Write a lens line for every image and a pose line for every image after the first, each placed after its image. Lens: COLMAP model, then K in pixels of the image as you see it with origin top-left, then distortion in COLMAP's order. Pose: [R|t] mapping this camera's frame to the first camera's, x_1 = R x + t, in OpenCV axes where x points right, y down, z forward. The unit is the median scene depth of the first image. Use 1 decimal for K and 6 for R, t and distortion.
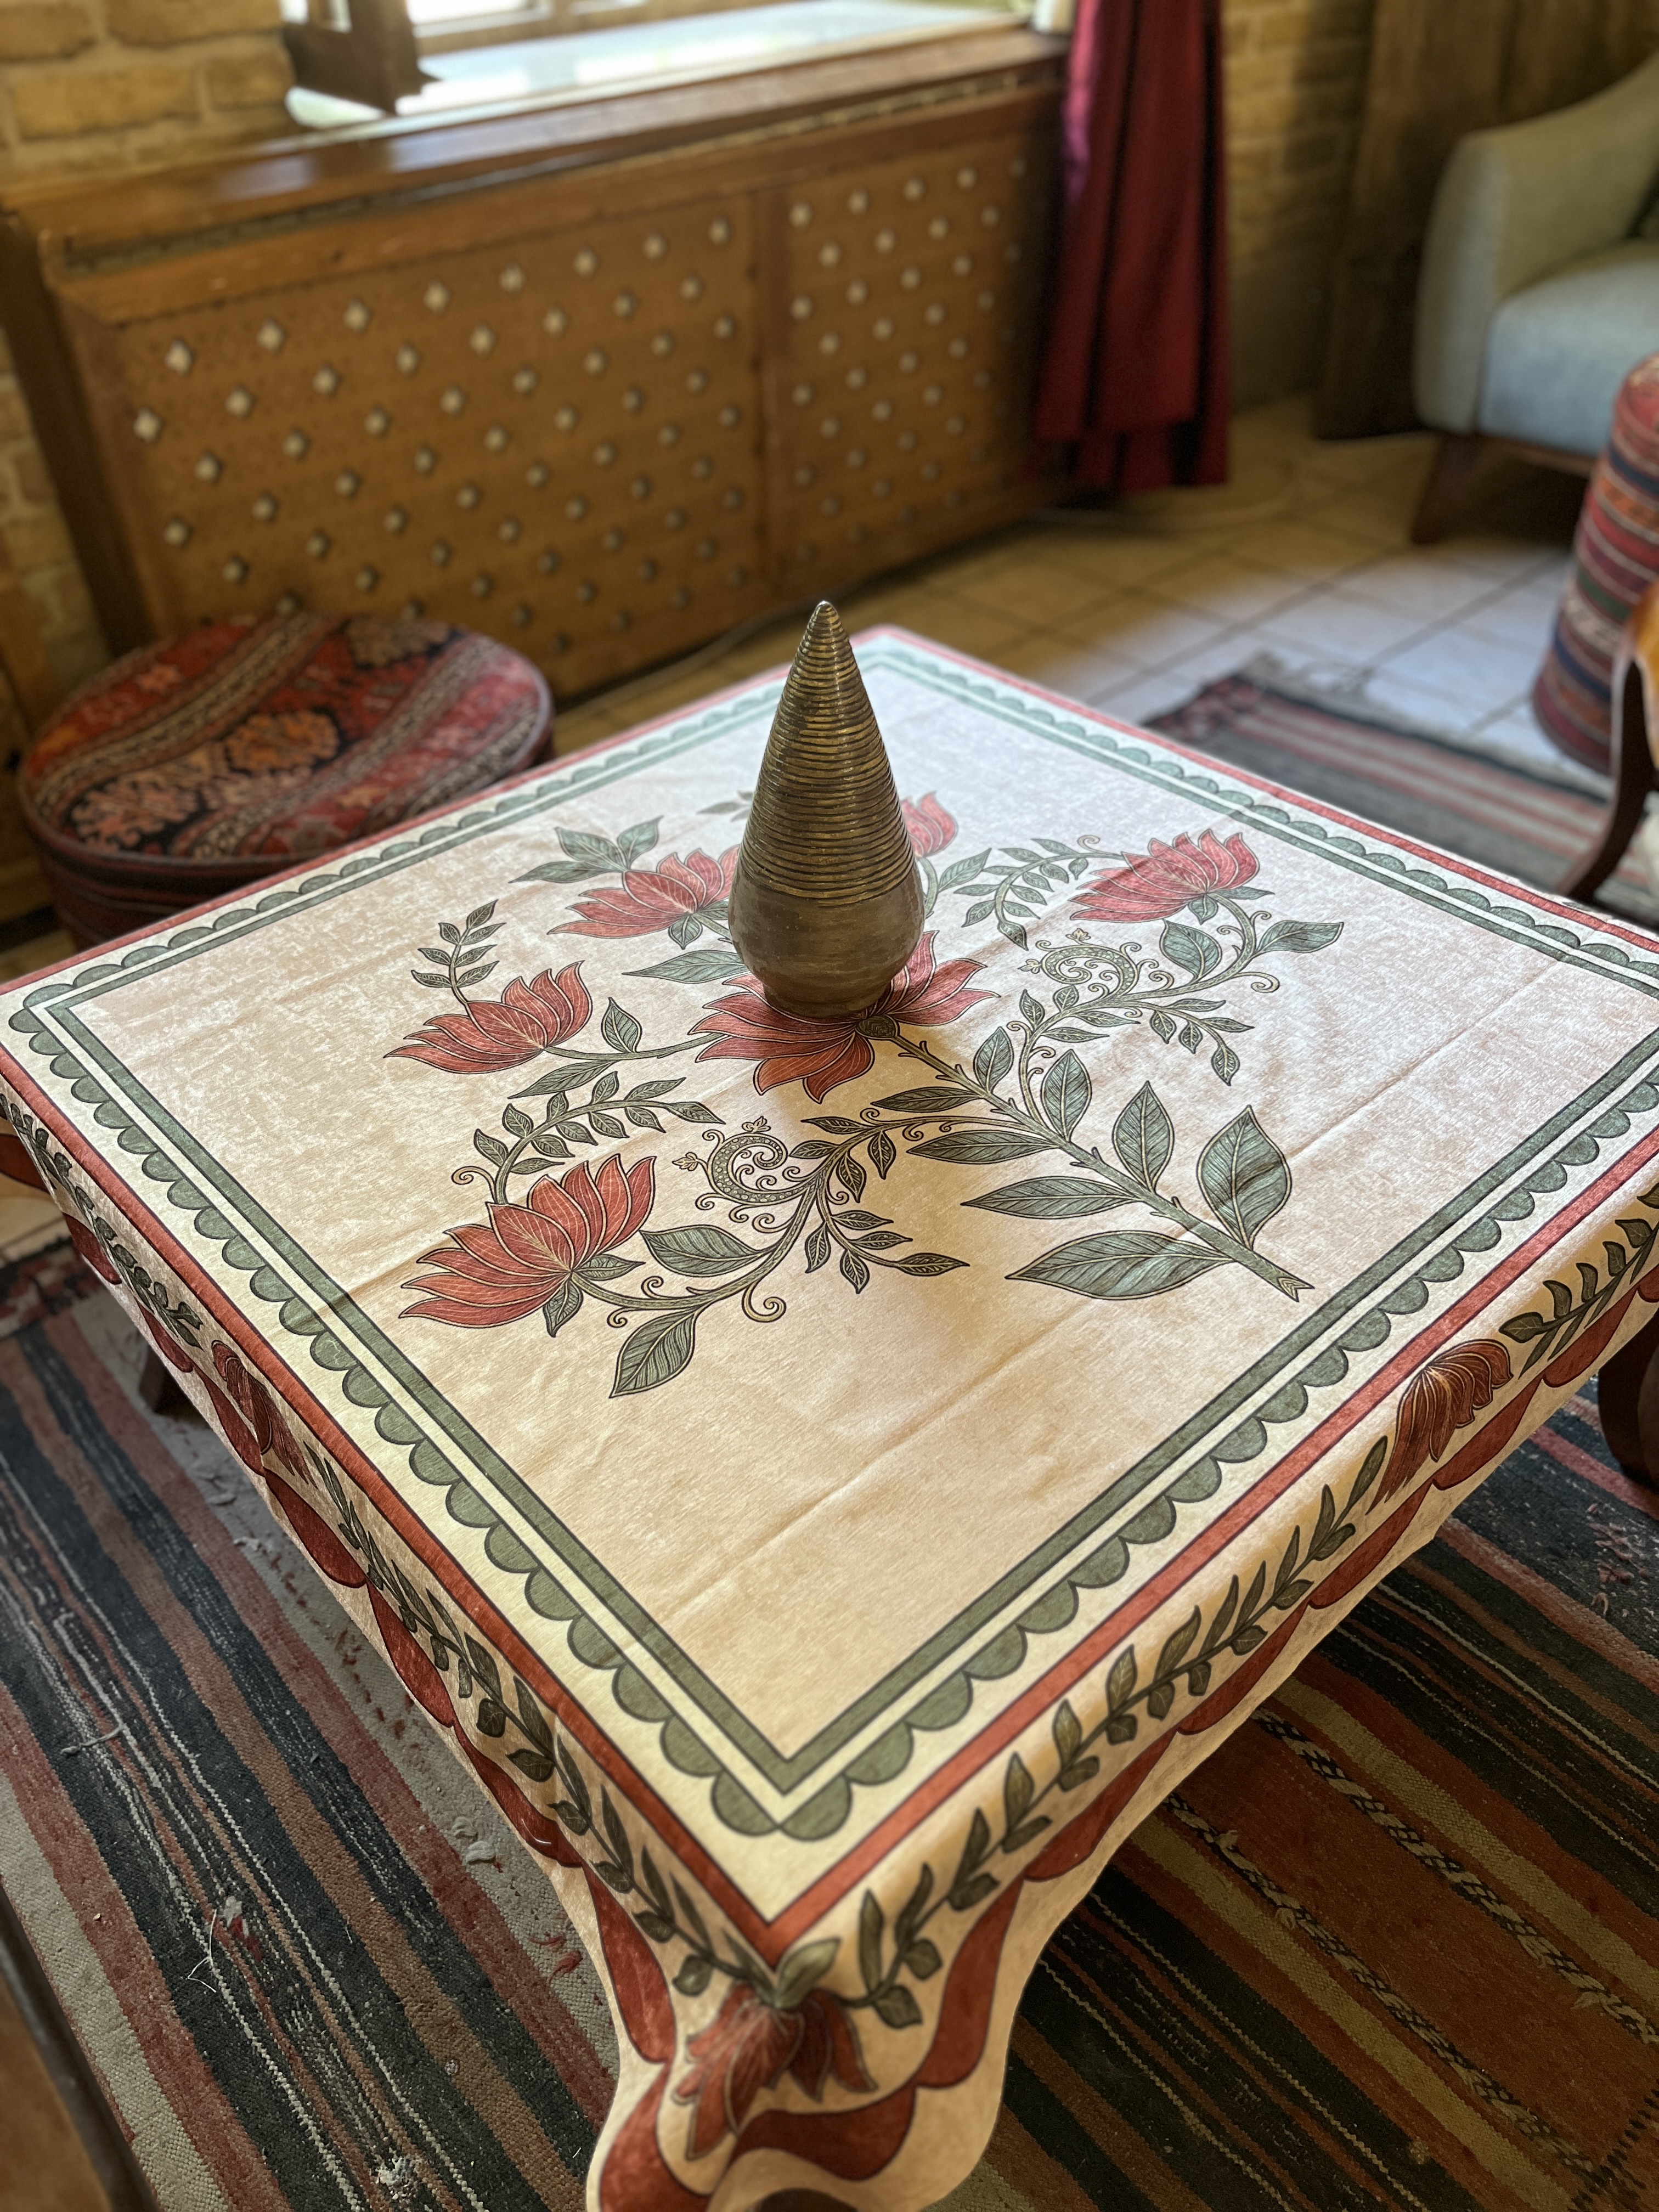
lens RADIAL K [[1693.1, 0, 831.3], [0, 1693.1, 1125.4], [0, 0, 1]] dist [0.060874, -0.096613]
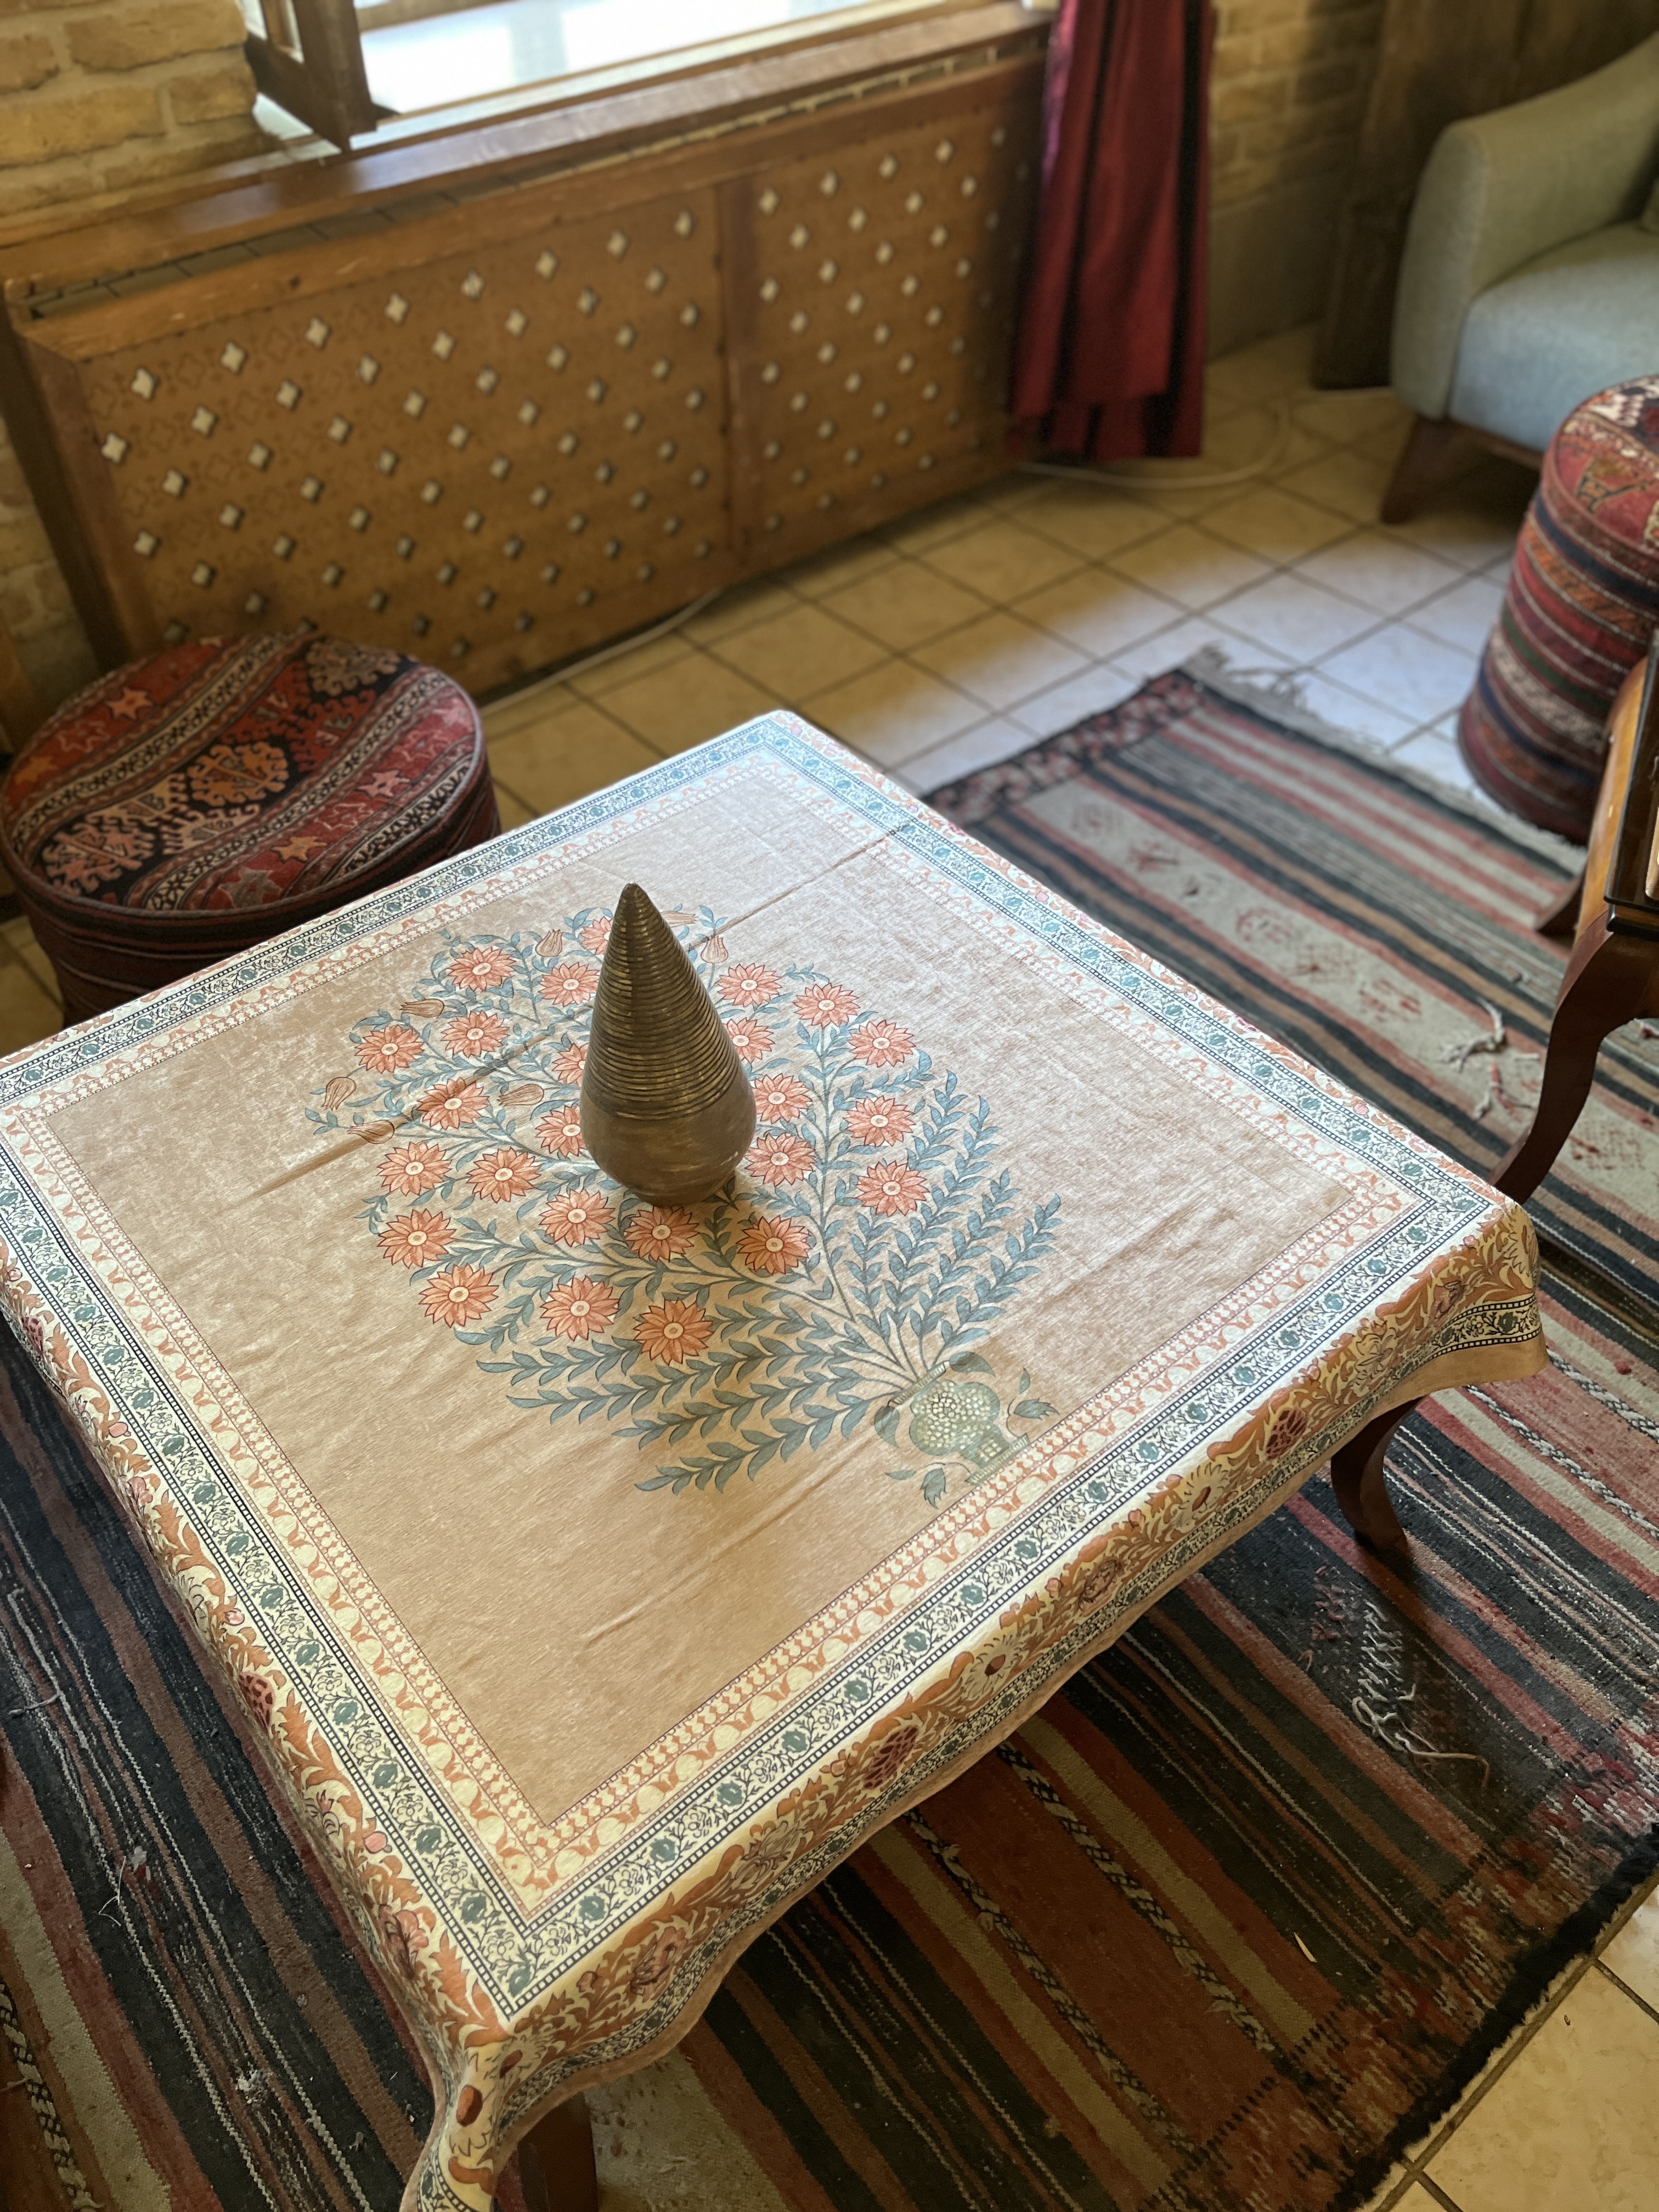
lens RADIAL K [[1686.6, 0, 838.4], [0, 1686.6, 1128.9], [0, 0, 1]] dist [0.065382, -0.101787]
pose [[0.998419, 0.050342, -0.025004, 0.100140], [-0.046874, 0.991186, 0.123909, -0.151287], [0.031022, -0.122541, 0.991978, -0.089058]]
